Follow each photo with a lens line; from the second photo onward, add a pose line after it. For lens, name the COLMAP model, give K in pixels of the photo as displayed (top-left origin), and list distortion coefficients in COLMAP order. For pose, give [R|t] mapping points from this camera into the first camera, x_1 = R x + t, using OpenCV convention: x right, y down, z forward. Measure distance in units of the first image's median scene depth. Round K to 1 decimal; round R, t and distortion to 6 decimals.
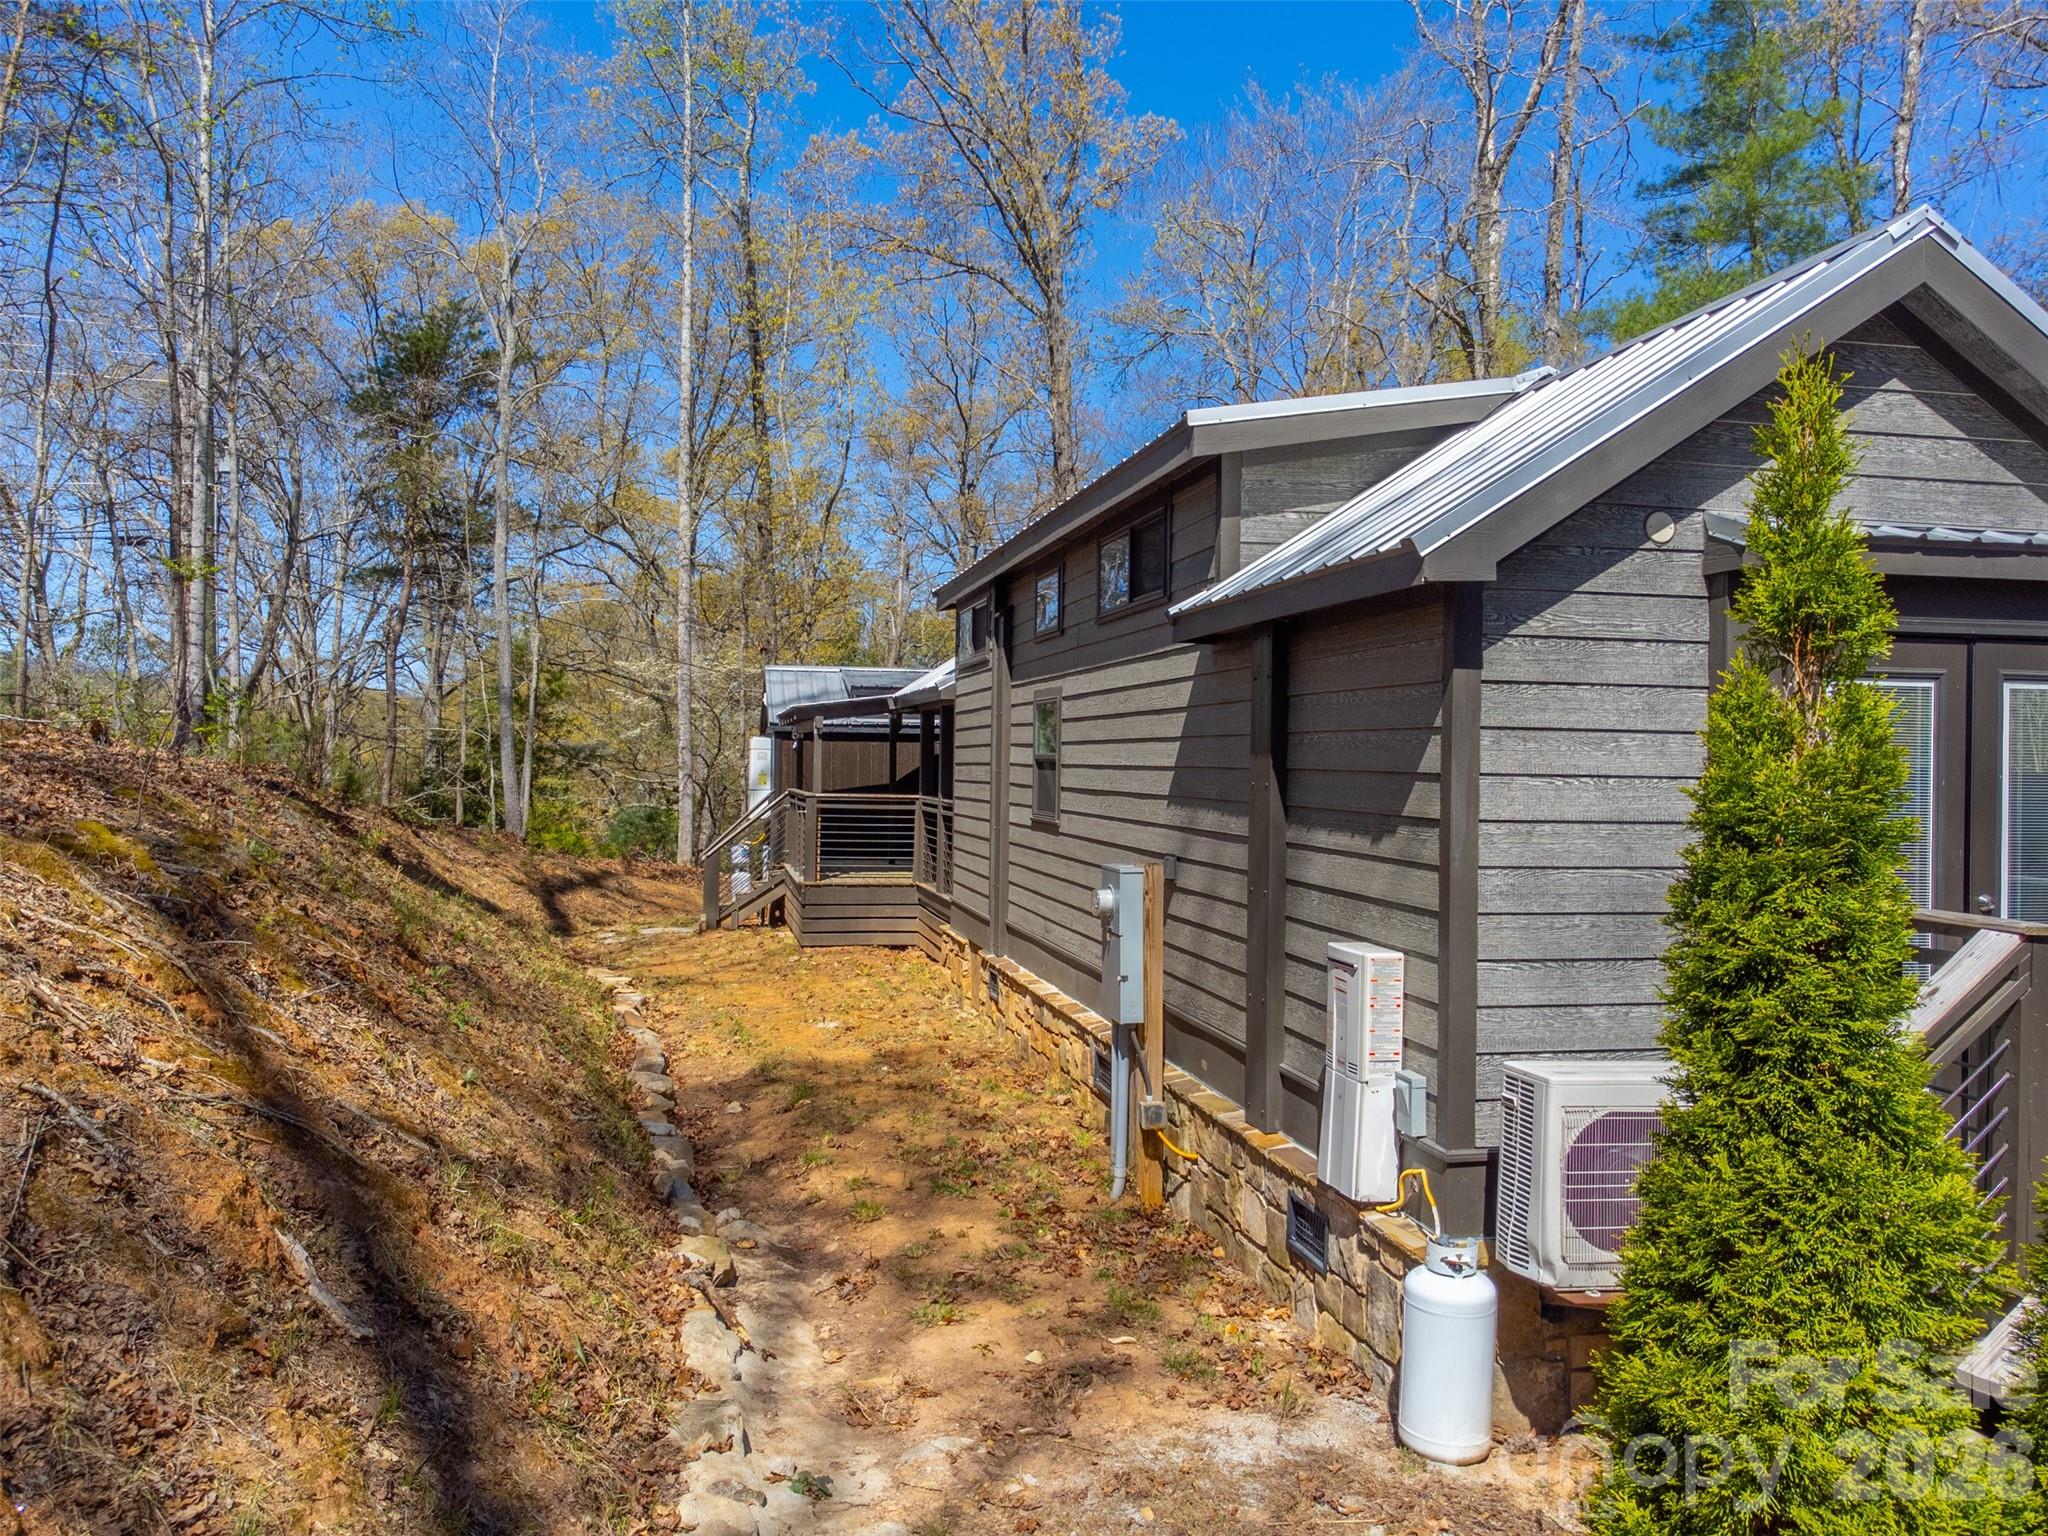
lens RADIAL K [[1526.0, 0, 1029.6], [0, 1526.0, 759.2], [0, 0, 1]] dist [0.024845, 0.003765]
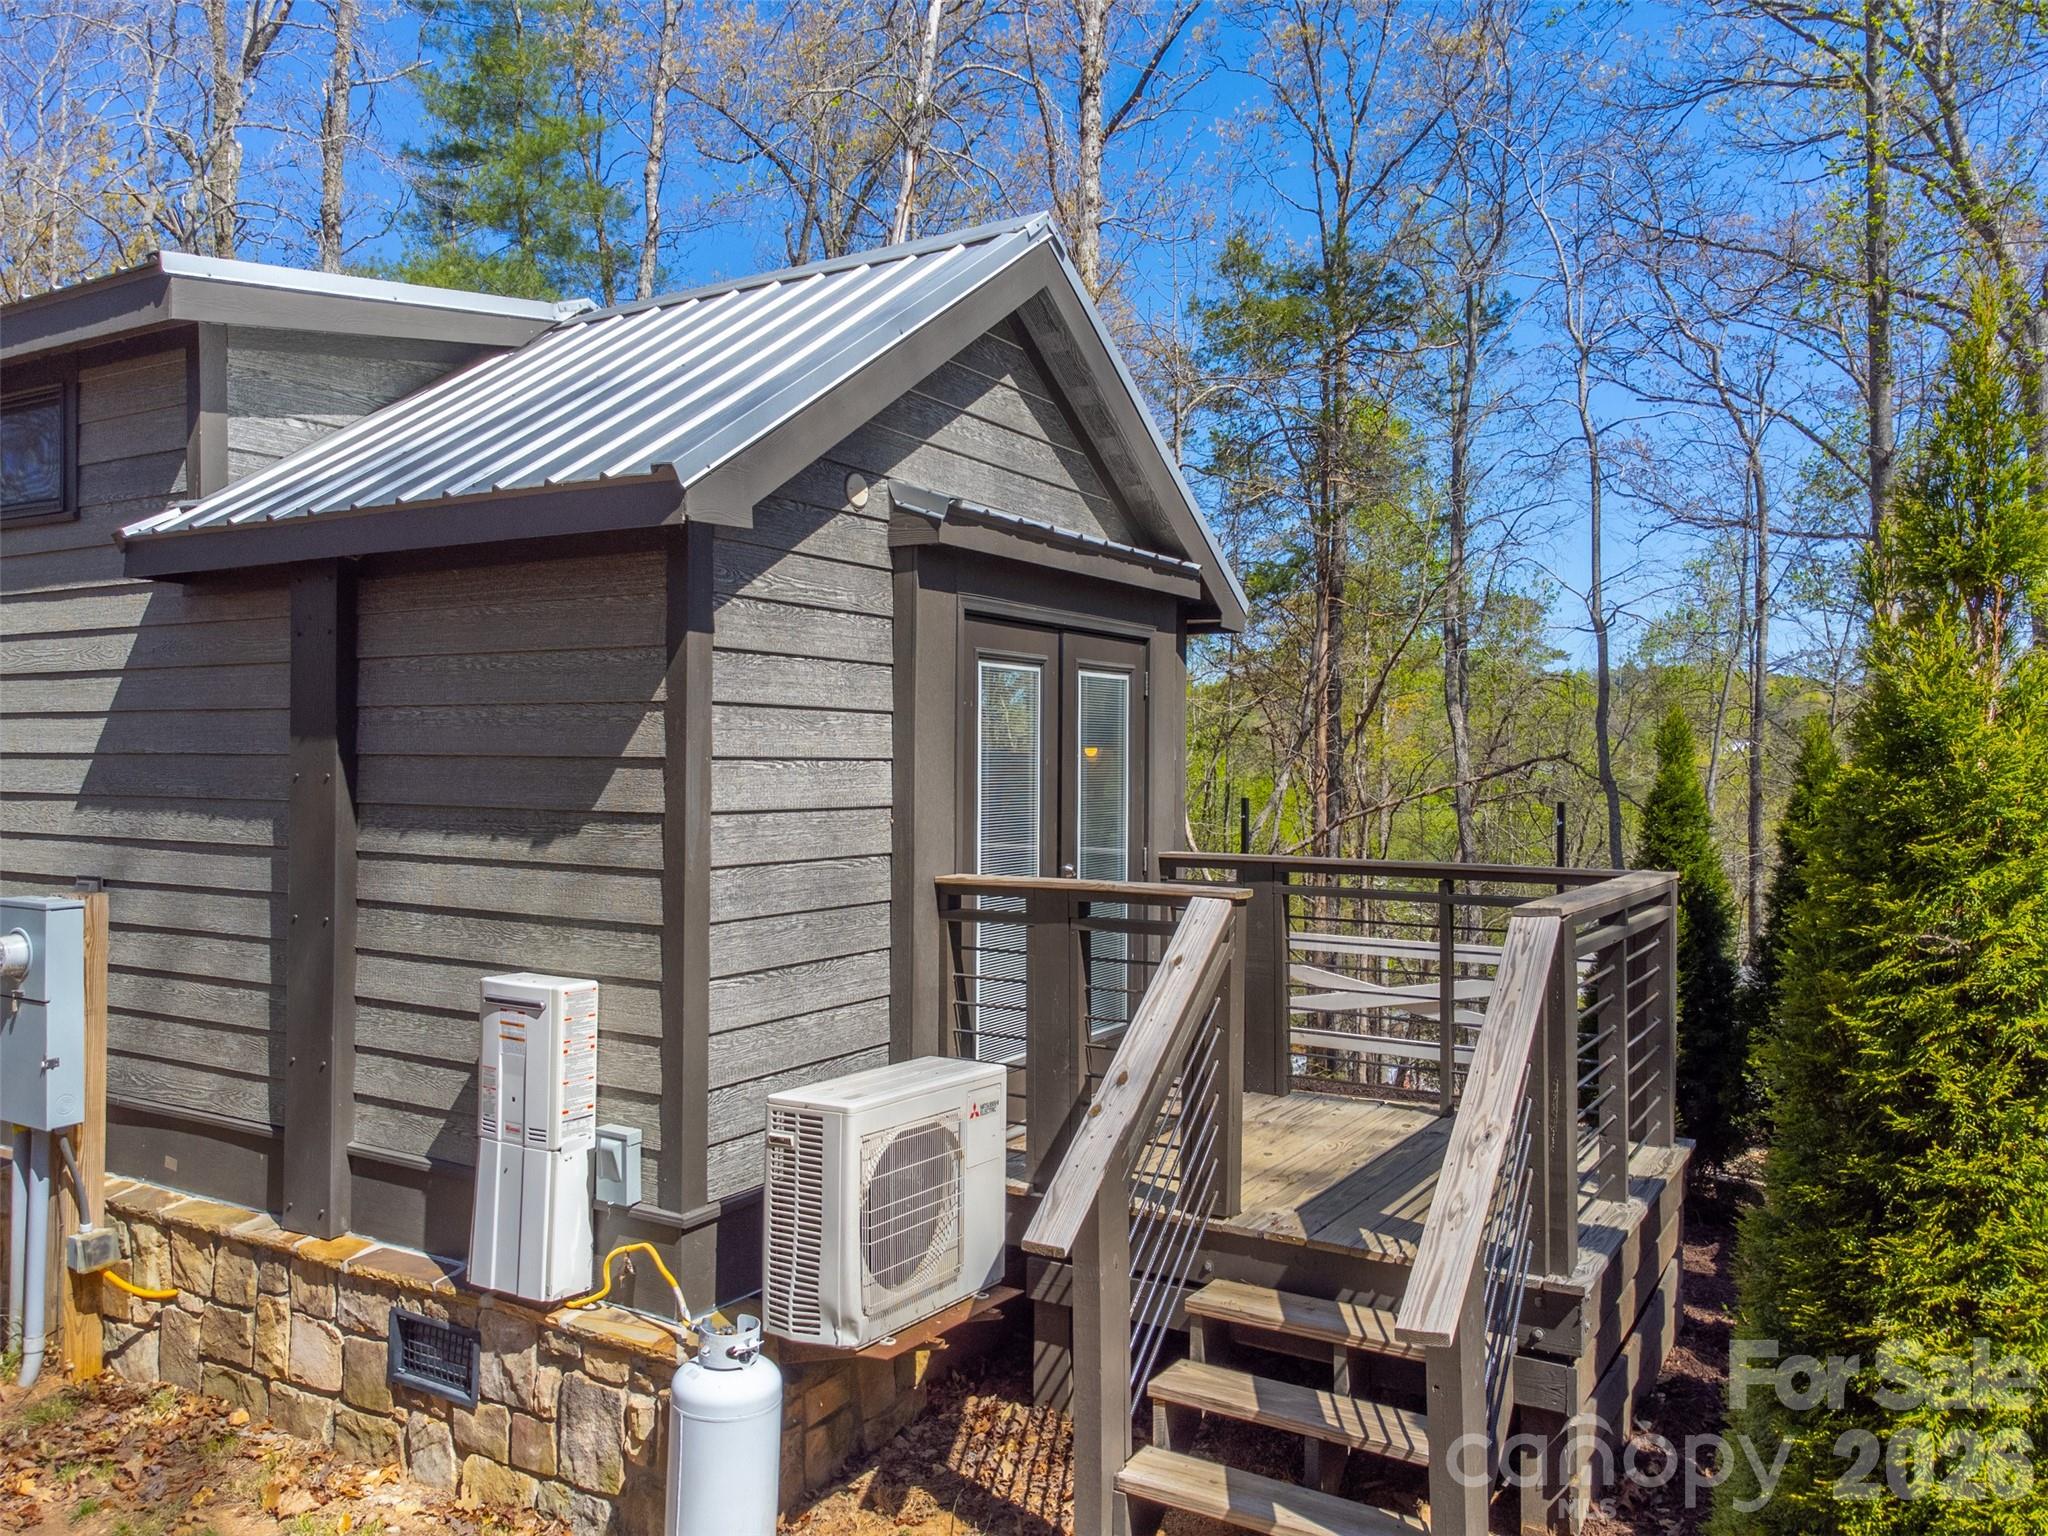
lens RADIAL K [[1519.5, 0, 1025.1], [0, 1519.5, 762.3], [0, 0, 1]] dist [0.033459, -0.008870]
pose [[0.692627, -0.012242, 0.721192, -0.171695], [0.003299, 0.999899, 0.013804, 0.000971], [-0.721288, -0.007182, 0.692598, 0.268159]]
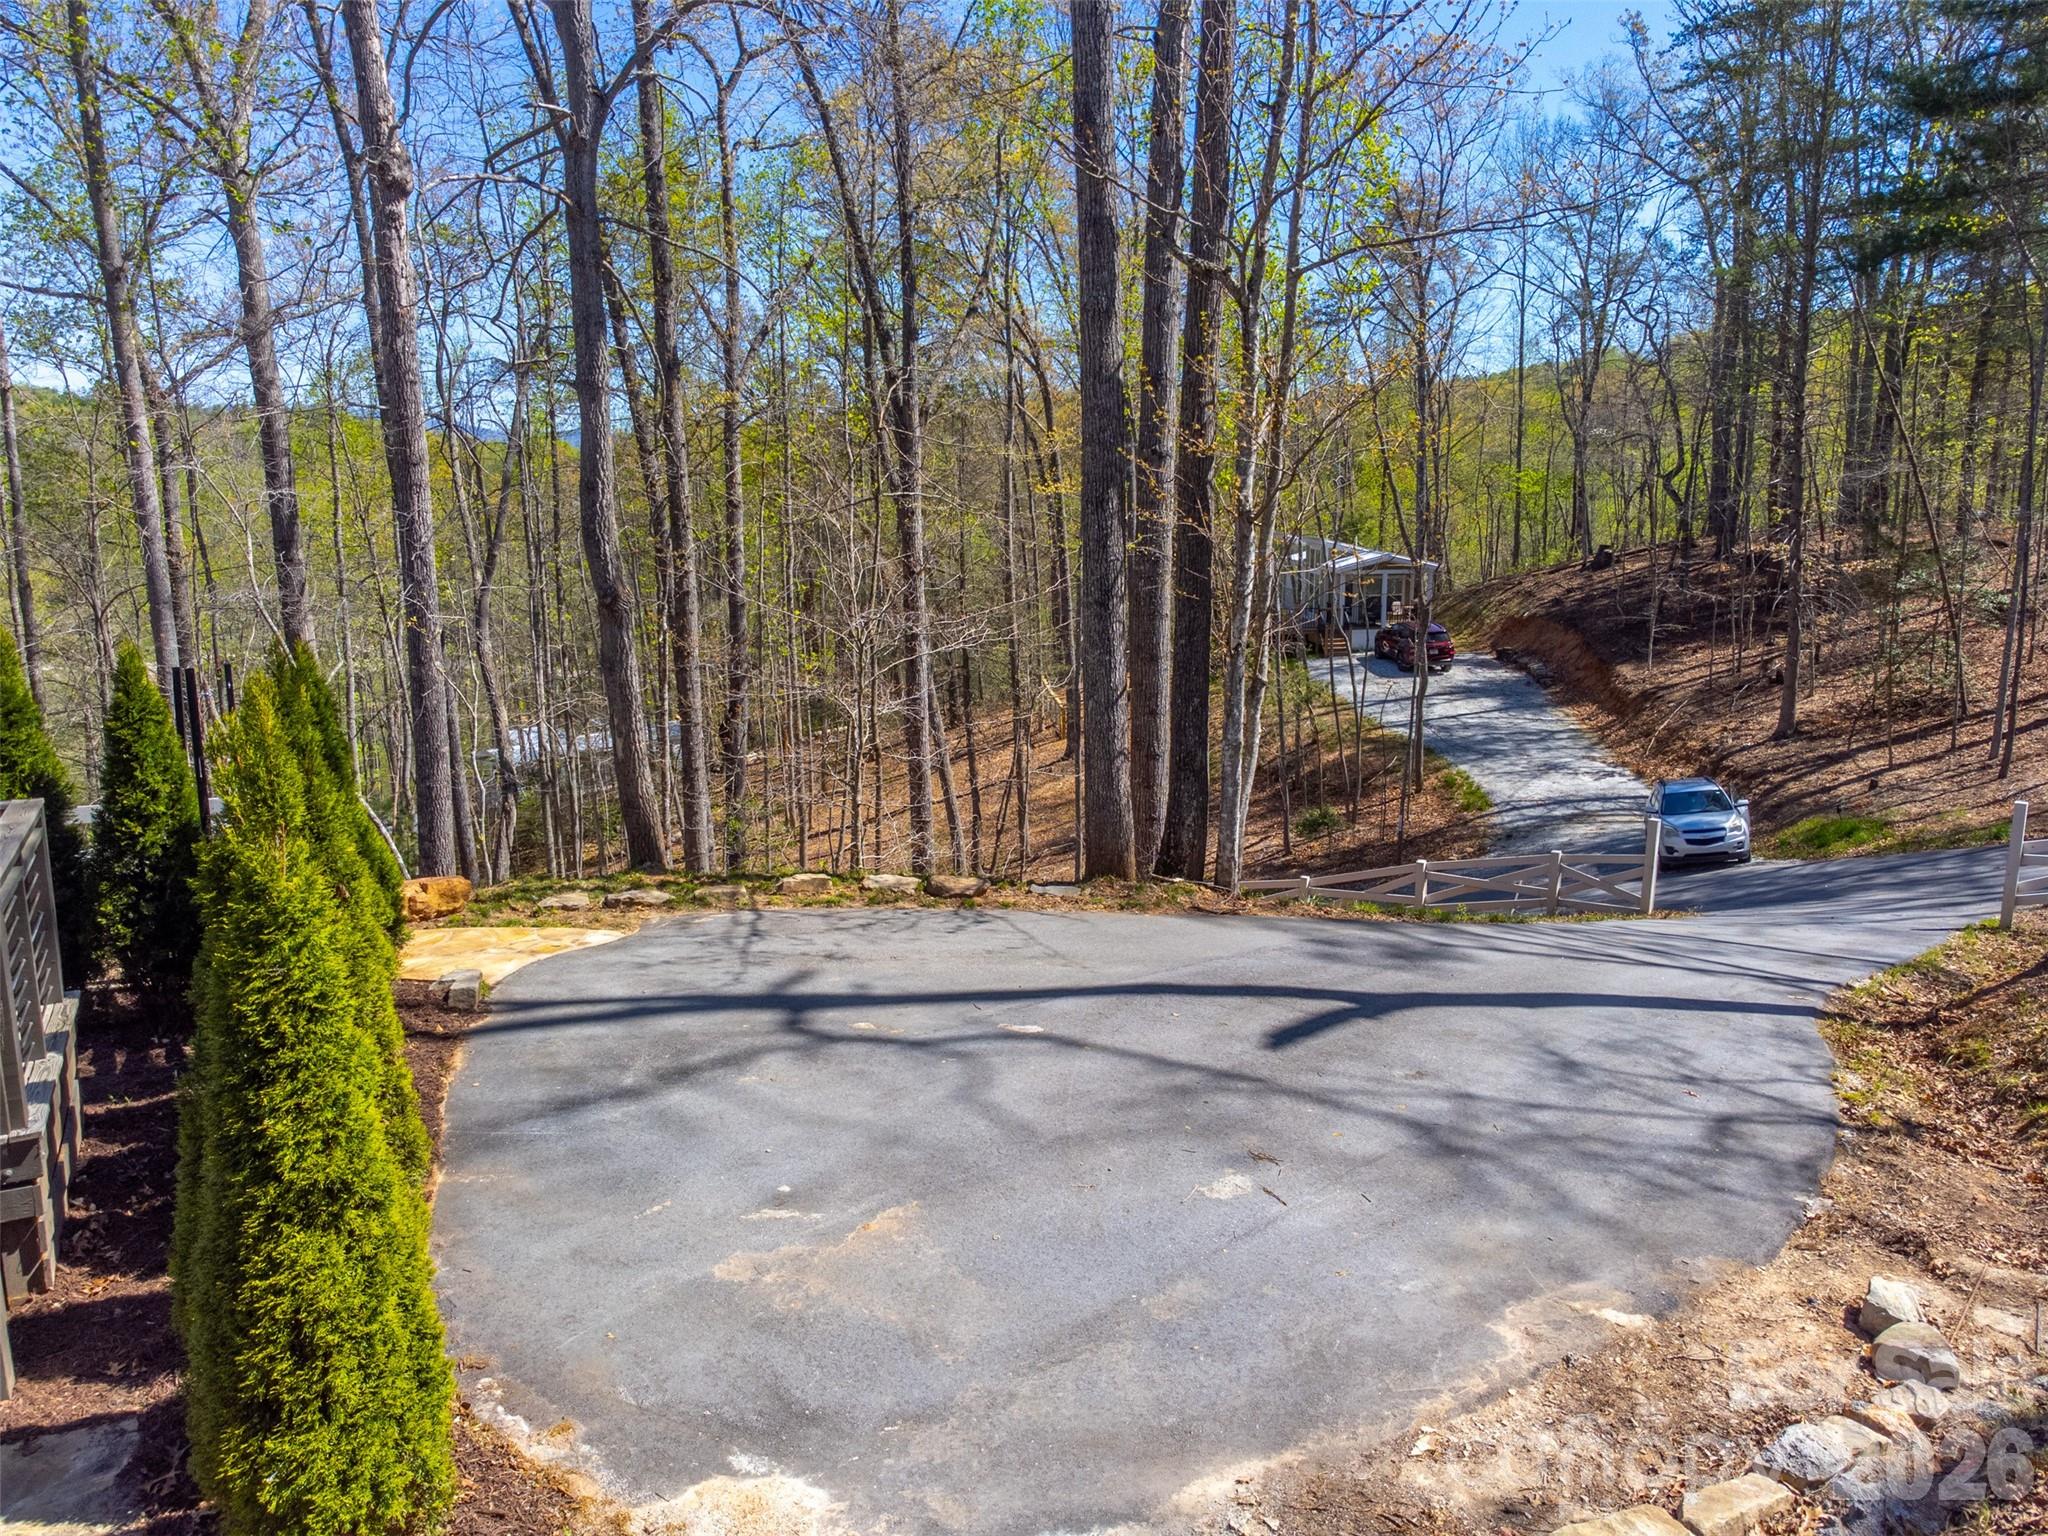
lens RADIAL K [[1519.5, 0, 1025.1], [0, 1519.5, 762.3], [0, 0, 1]] dist [0.033459, -0.008870]
pose [[-0.264392, -0.191152, 0.945282, -0.585634], [-0.007985, 0.980561, 0.196053, -0.193592], [-0.964382, 0.044286, -0.260779, 0.189960]]
